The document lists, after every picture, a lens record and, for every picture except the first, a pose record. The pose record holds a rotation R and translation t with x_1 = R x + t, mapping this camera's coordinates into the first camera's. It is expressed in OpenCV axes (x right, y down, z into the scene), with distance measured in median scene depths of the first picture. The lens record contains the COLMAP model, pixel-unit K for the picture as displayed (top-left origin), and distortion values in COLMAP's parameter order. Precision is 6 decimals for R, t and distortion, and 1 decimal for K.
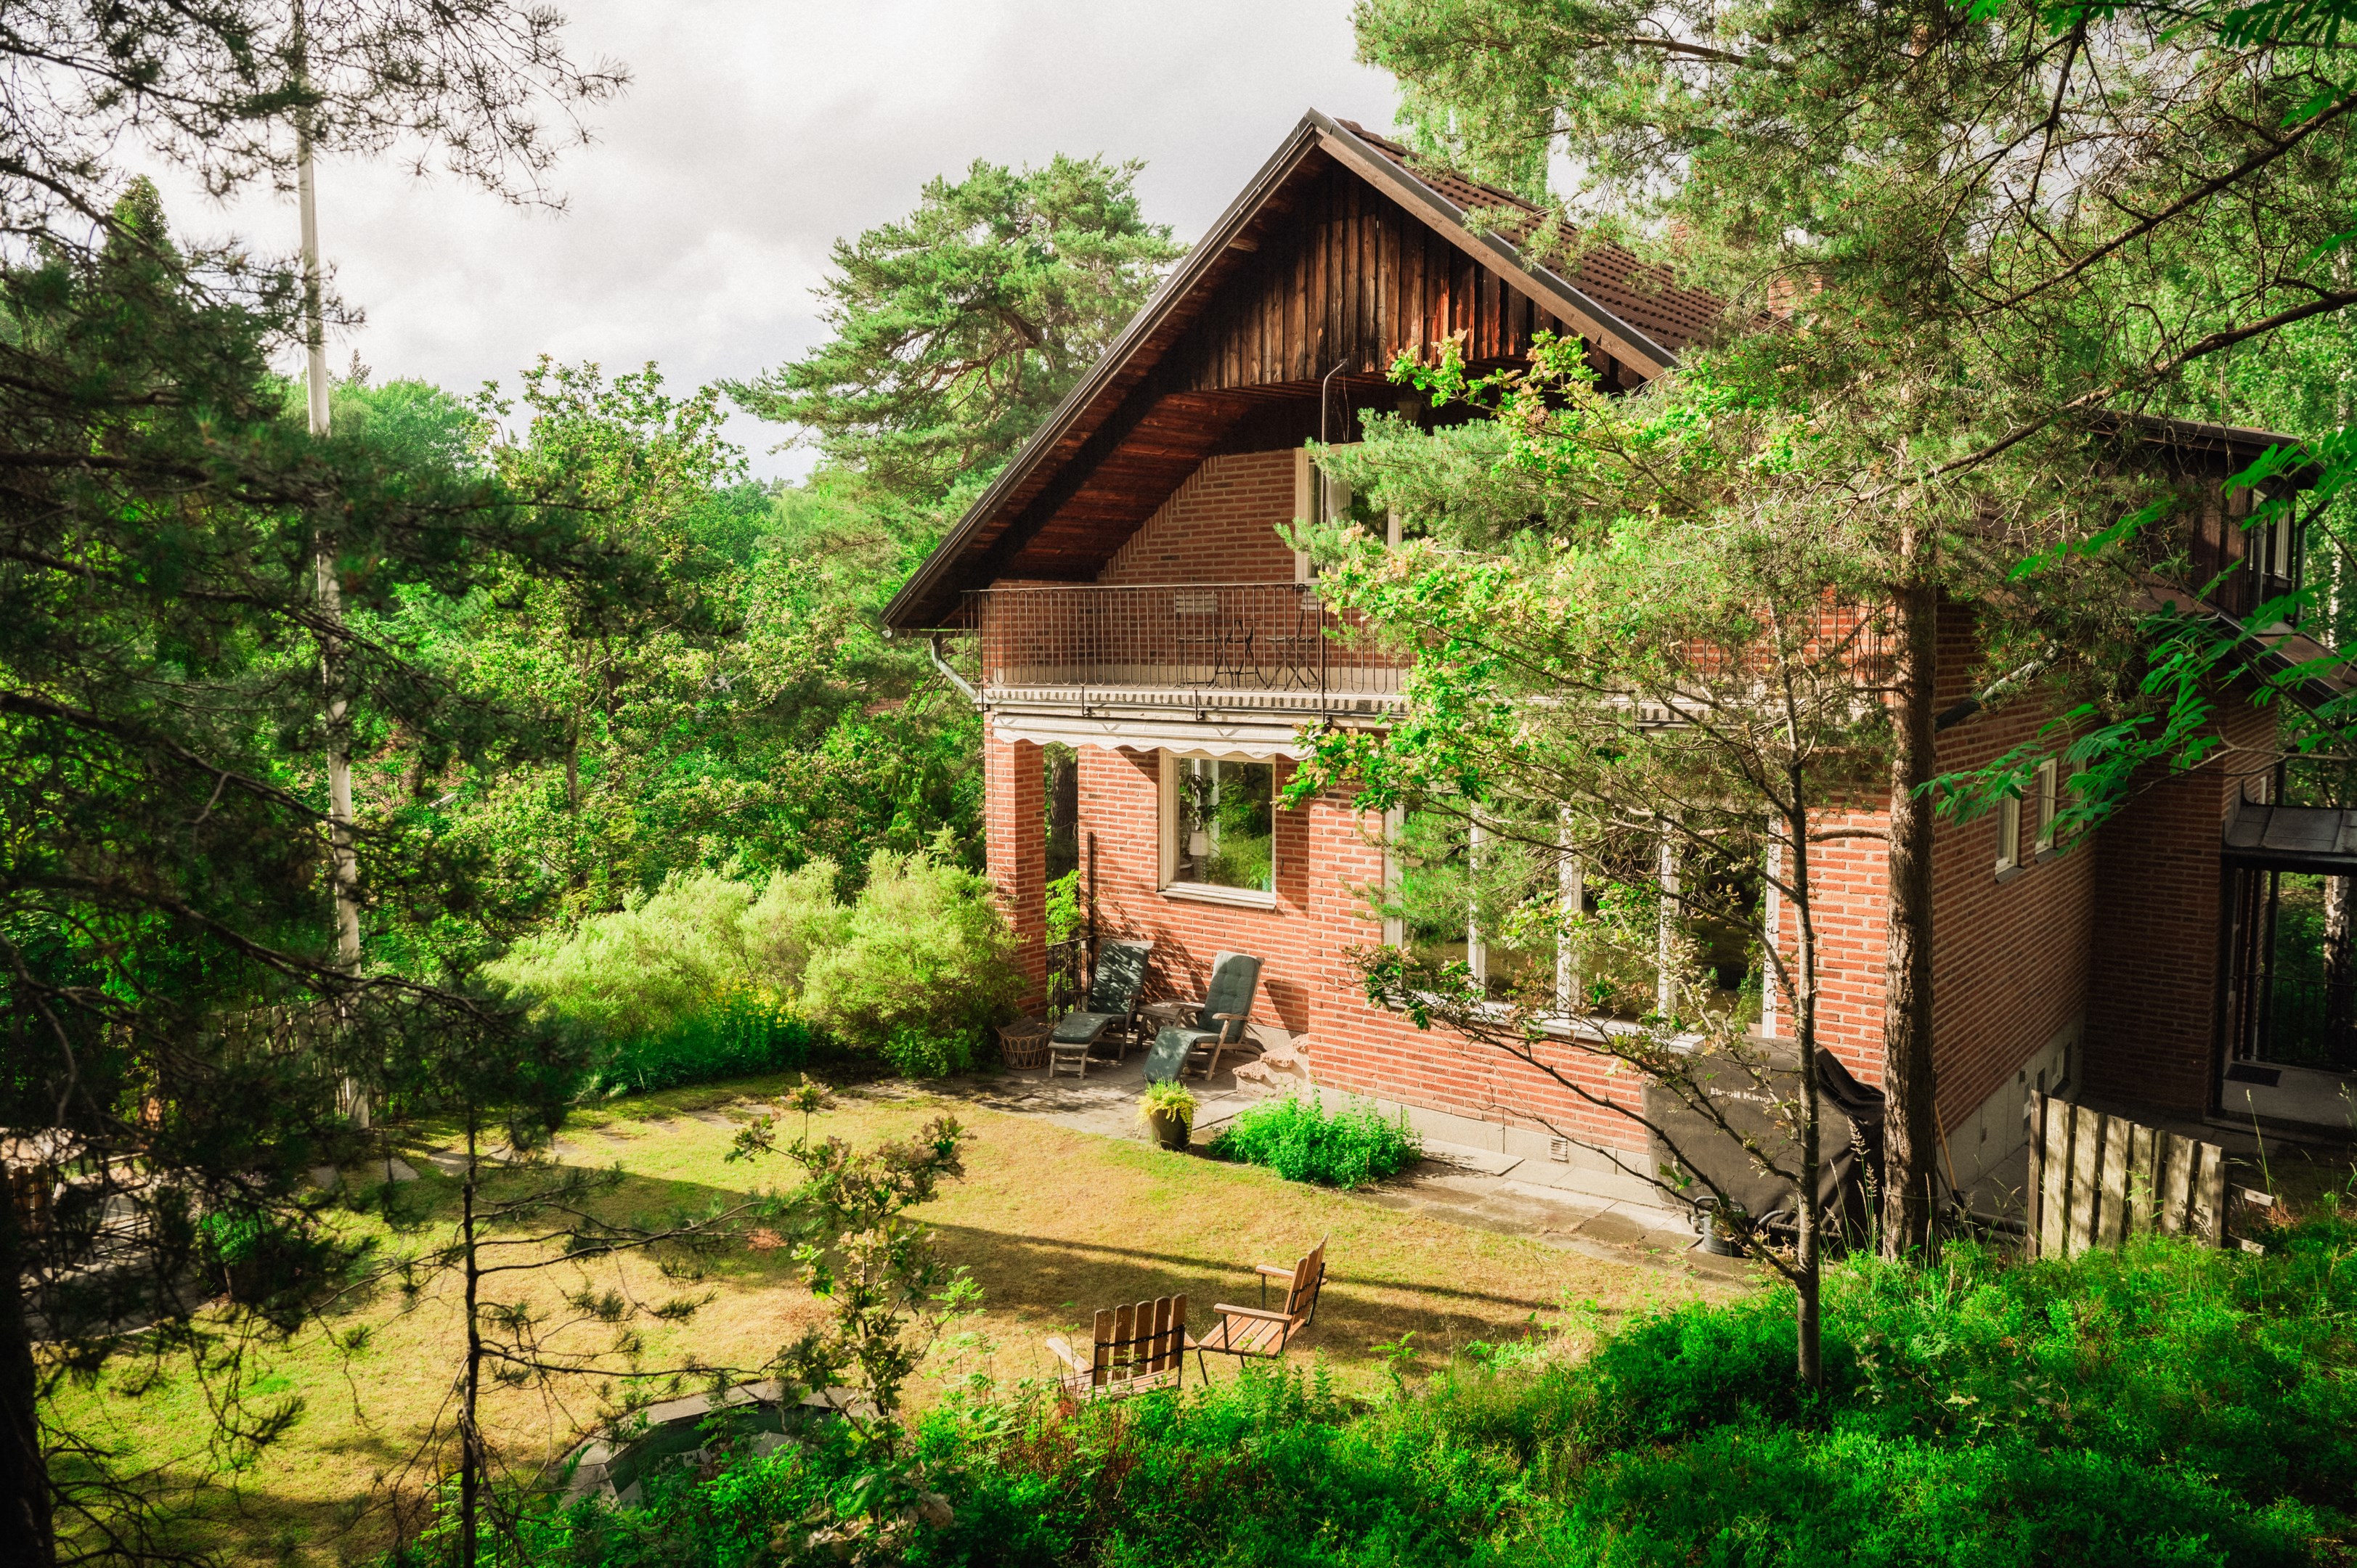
lens RADIAL K [[1619.1, 0, 1178.5], [0, 1619.1, 784.0], [0, 0, 1]] dist [0.008520, 0.000024]
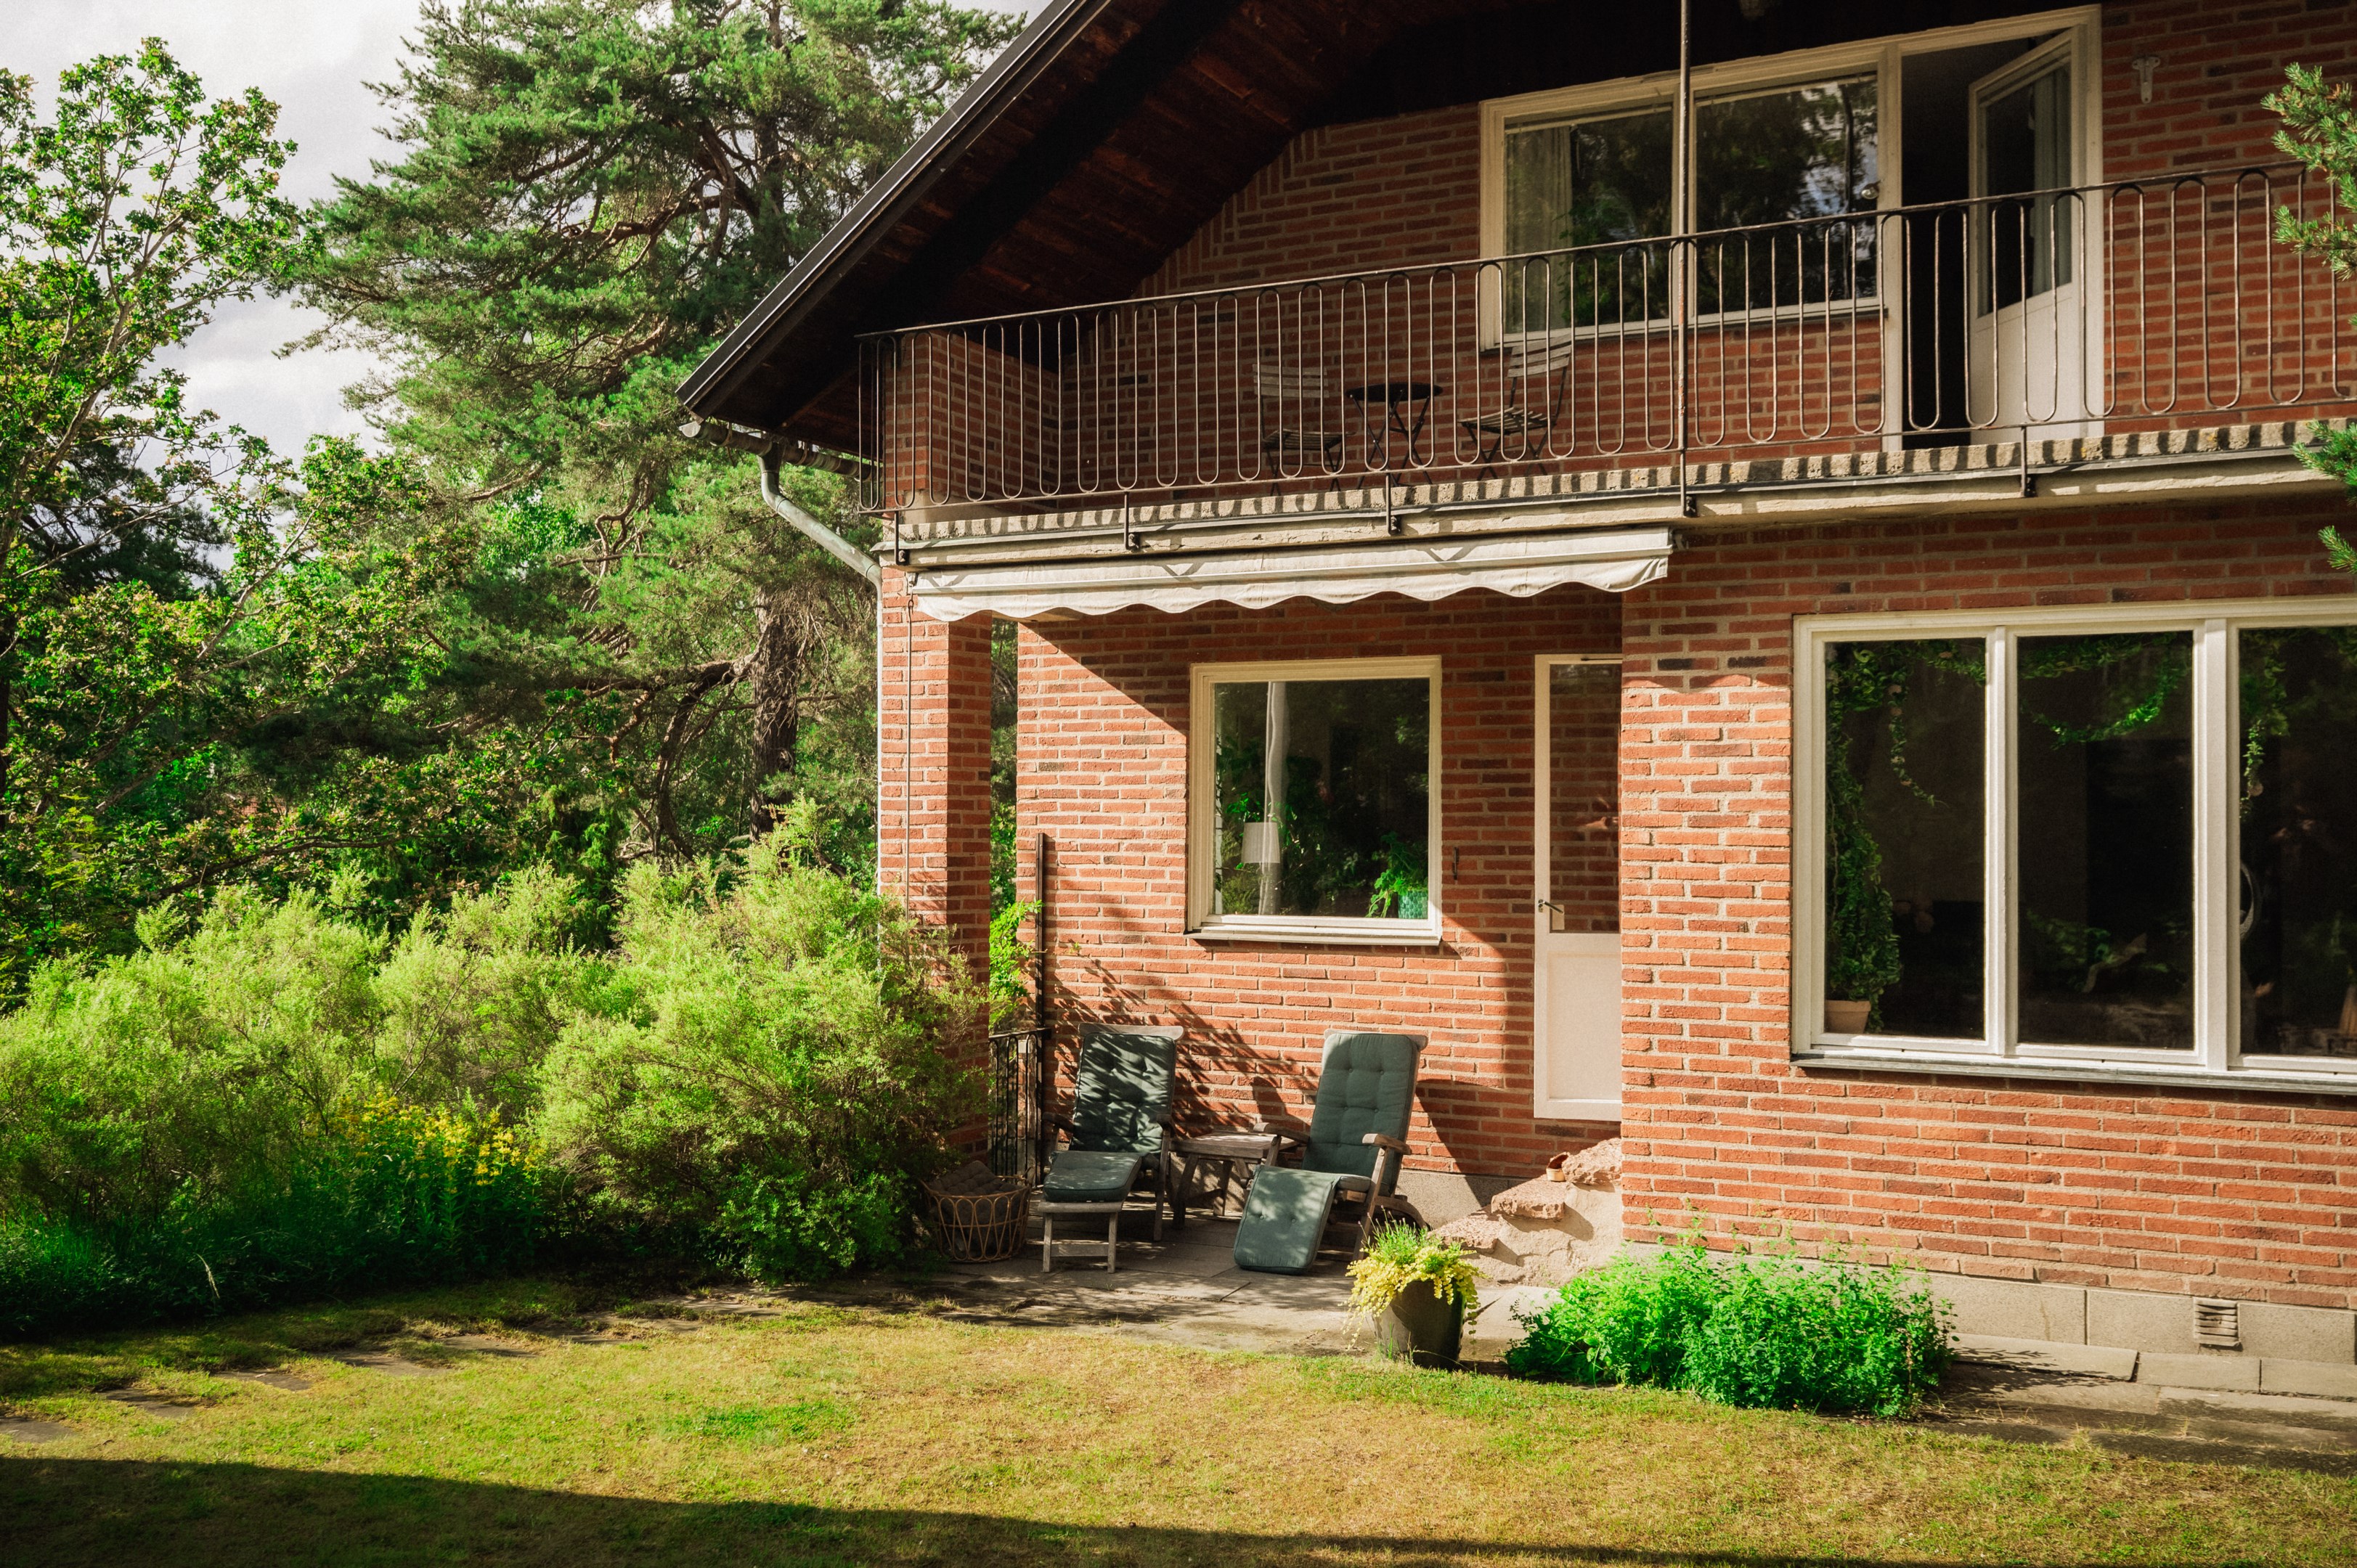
lens RADIAL K [[2159.3, 0, 1178.5], [0, 2159.3, 784.0], [0, 0, 1]] dist [0.004114, -0.001293]
pose [[0.978208, 0.013080, 0.207215, -0.179191], [0.011084, 0.993300, -0.115028, 0.108513], [-0.207331, 0.114818, 0.971509, 0.325074]]
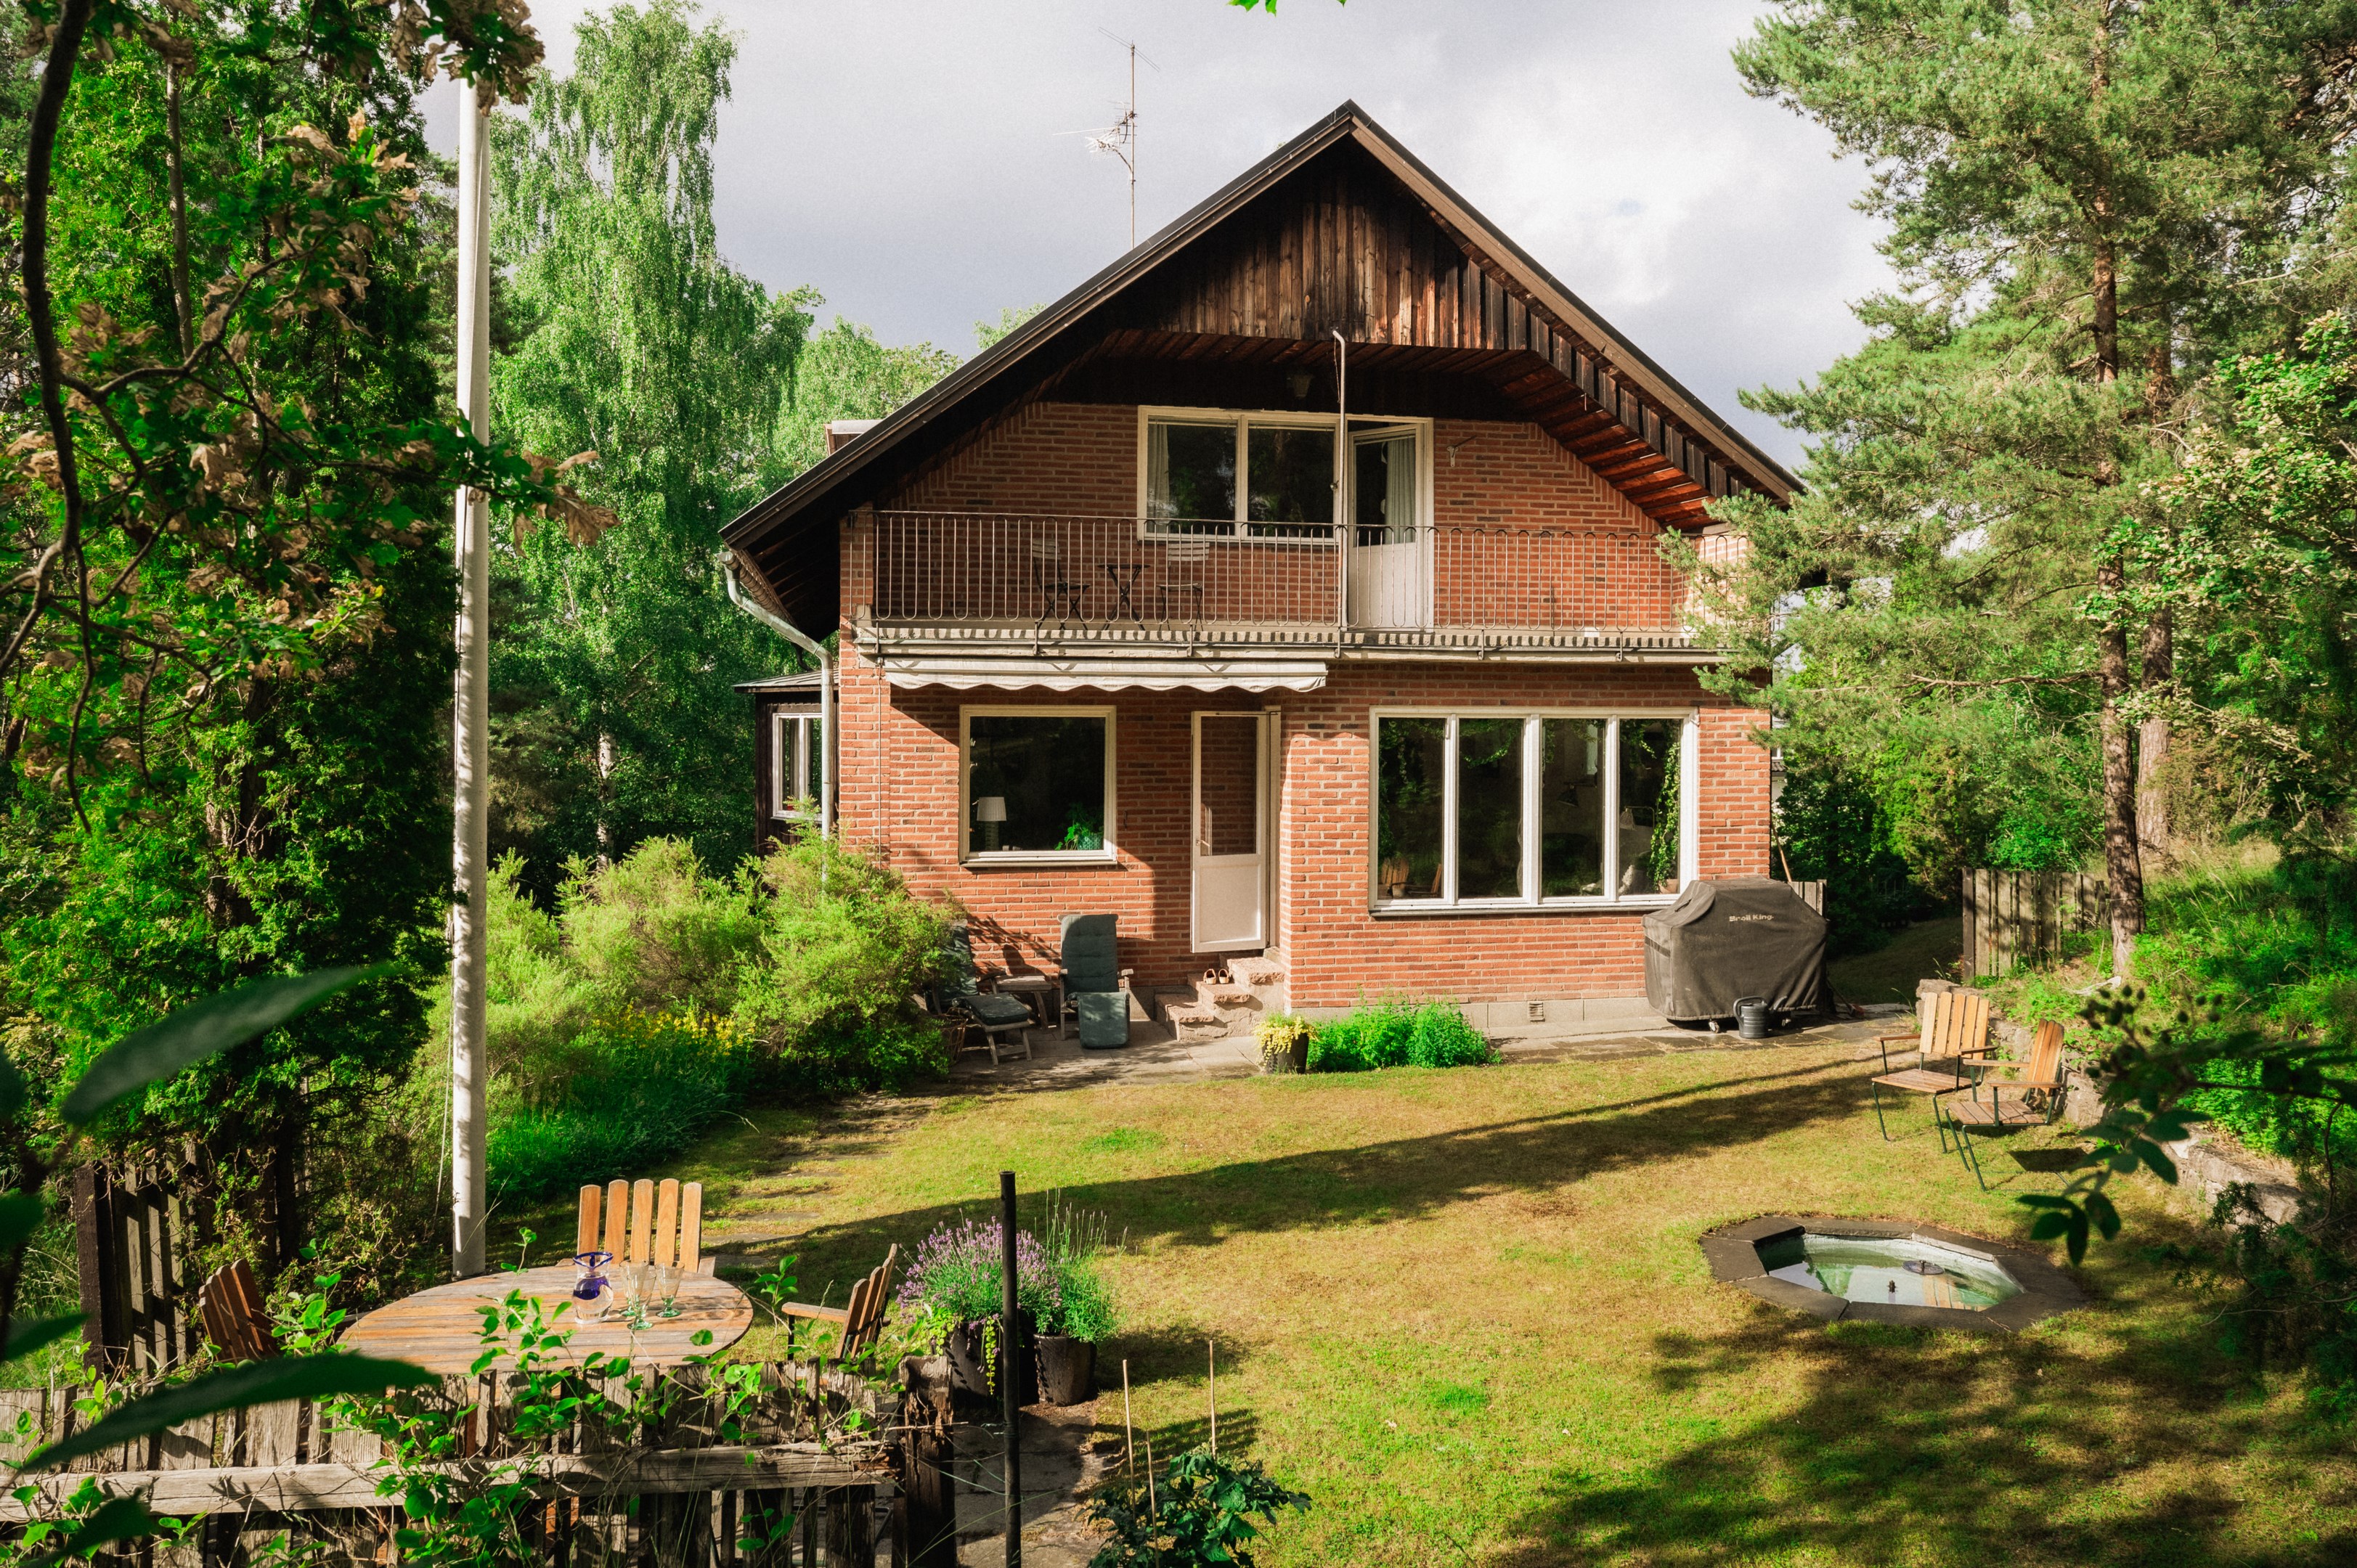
lens RADIAL K [[1616.3, 0, 1179.8], [0, 1616.3, 718.3], [0, 0, 1]] dist [0.024910, 0.000790]
pose [[0.635038, 0.008821, 0.772431, -0.695146], [0.069428, 0.995236, -0.068444, 0.060652], [-0.769355, 0.097093, 0.631400, 0.350643]]
